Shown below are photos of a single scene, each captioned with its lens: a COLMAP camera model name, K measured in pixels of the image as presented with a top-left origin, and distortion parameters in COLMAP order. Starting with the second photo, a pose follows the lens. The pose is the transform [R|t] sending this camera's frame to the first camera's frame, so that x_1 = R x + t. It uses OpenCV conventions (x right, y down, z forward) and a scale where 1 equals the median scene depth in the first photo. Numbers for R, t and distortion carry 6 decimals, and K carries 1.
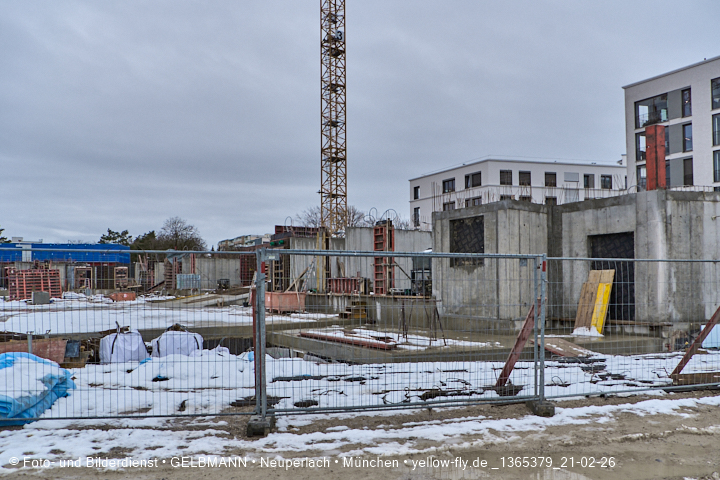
lens RADIAL K [[520.6, 0, 363.0], [0, 520.6, 275.5], [0, 0, 1]] dist [-0.098464, 0.069546]
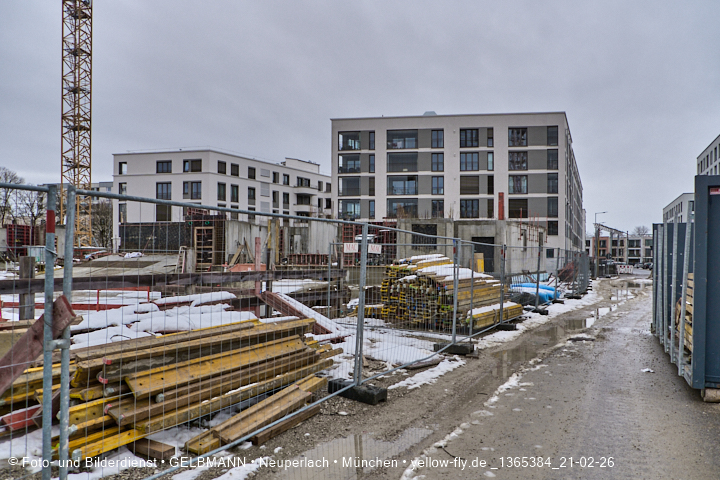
lens RADIAL K [[518.2, 0, 363.2], [0, 518.2, 265.5], [0, 0, 1]] dist [-0.114495, 0.088996]
pose [[0.670529, -0.005217, 0.741865, -0.395263], [-0.018455, 0.999549, 0.023710, -0.000122], [-0.741654, -0.029589, 0.670130, -0.030744]]
